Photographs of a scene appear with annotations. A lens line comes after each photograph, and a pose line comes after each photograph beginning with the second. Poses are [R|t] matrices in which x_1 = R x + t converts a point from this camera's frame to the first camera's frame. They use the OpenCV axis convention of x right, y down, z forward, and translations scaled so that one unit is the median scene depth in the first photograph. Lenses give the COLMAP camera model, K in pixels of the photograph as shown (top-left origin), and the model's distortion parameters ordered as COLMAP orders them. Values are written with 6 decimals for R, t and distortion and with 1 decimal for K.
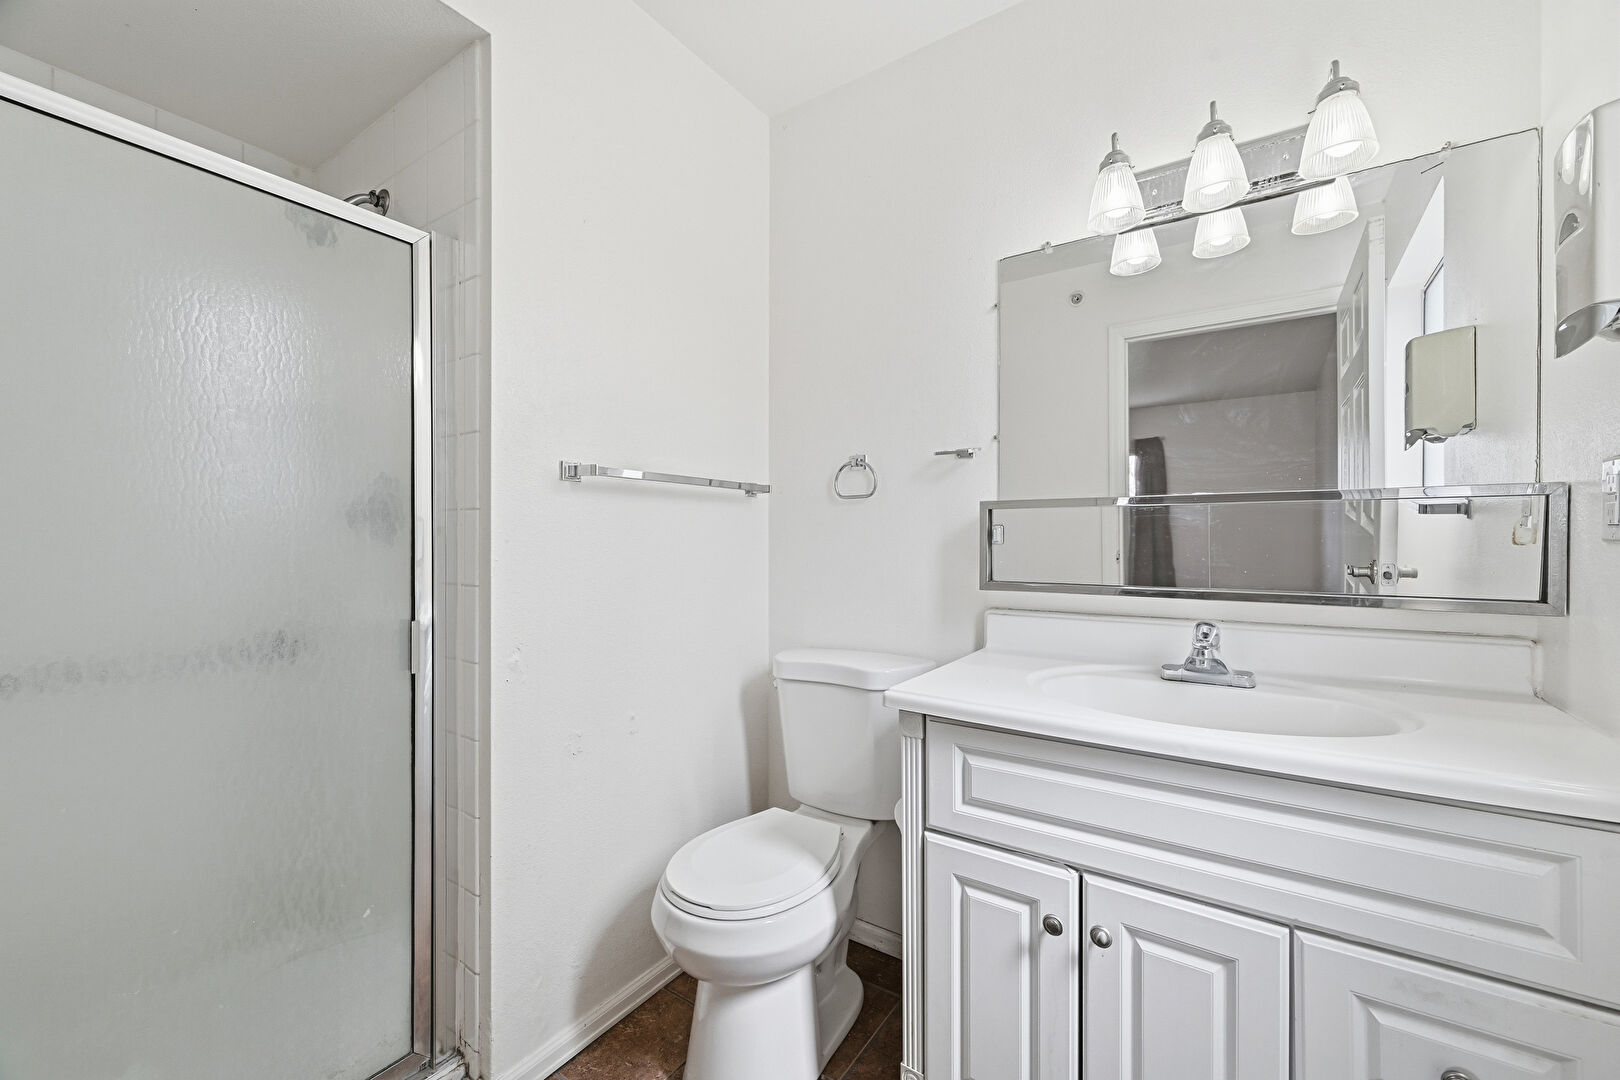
lens RADIAL K [[647.9, 0, 821.6], [0, 647.9, 542.0], [0, 0, 1]] dist [-0.002966, 0.000203]
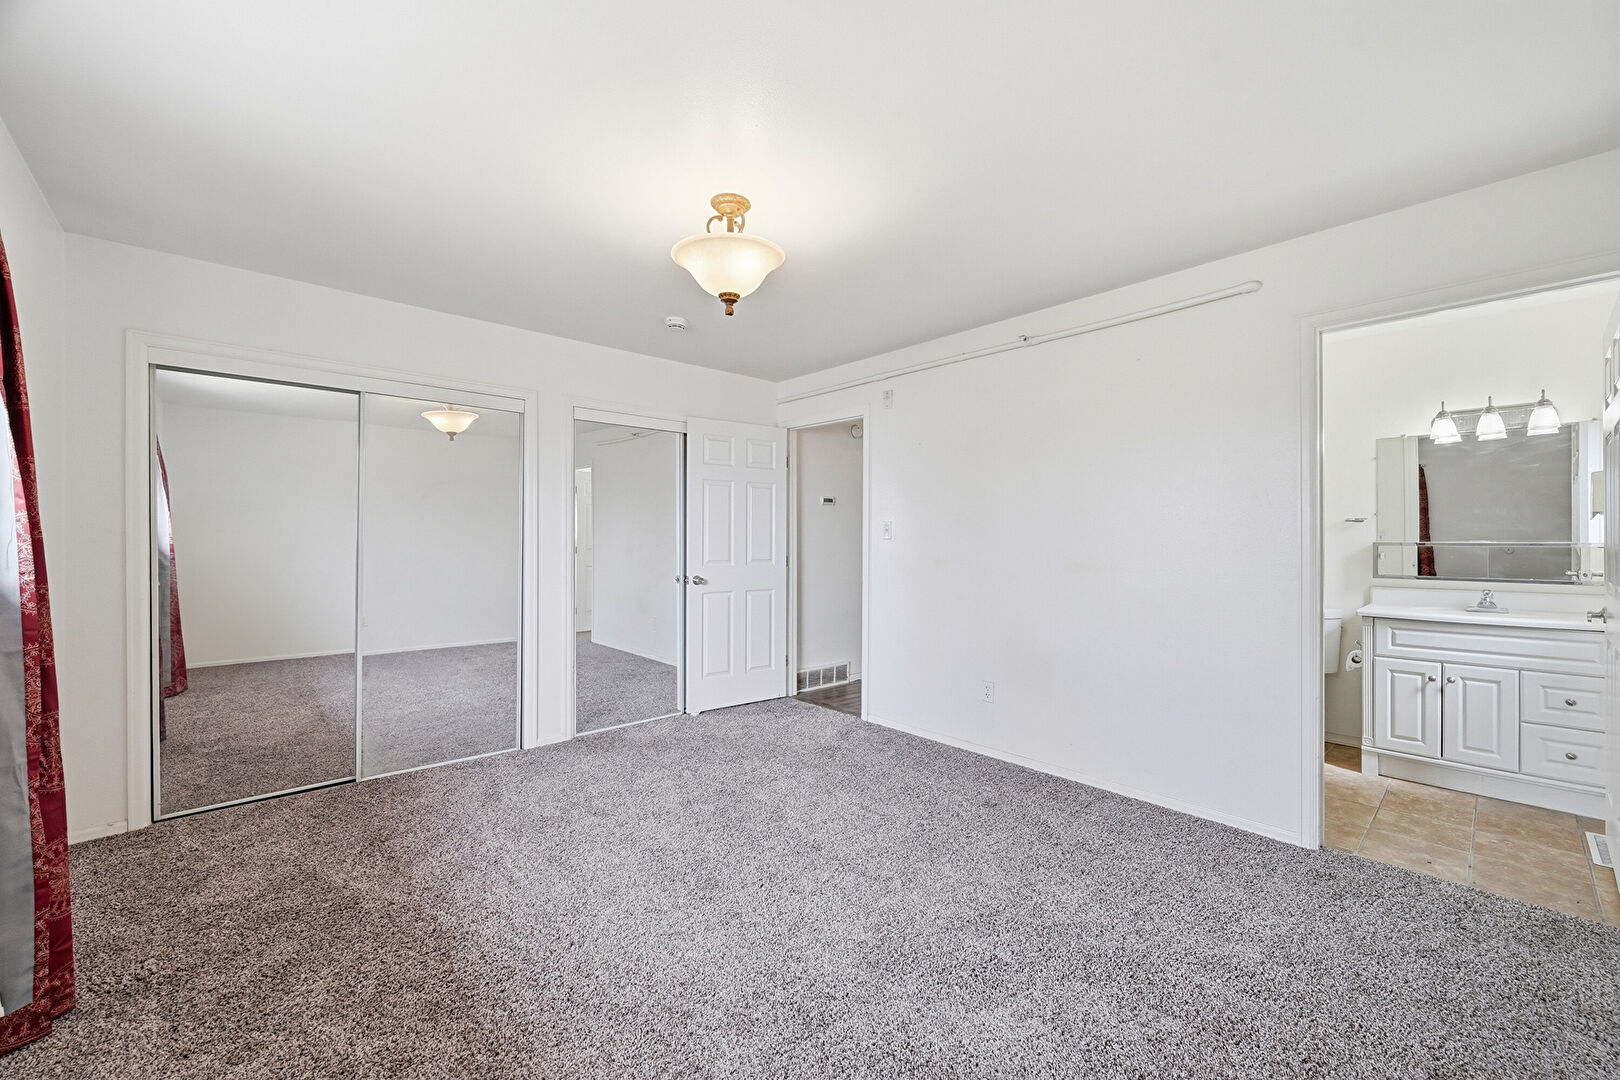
lens RADIAL K [[647.9, 0, 821.6], [0, 647.9, 542.0], [0, 0, 1]] dist [-0.002966, 0.000203]
pose [[0.970698, 0.001102, -0.240299, -1.665278], [-0.001788, 0.999995, -0.002637, -0.073449], [0.240295, 0.002989, 0.970695, -2.616577]]
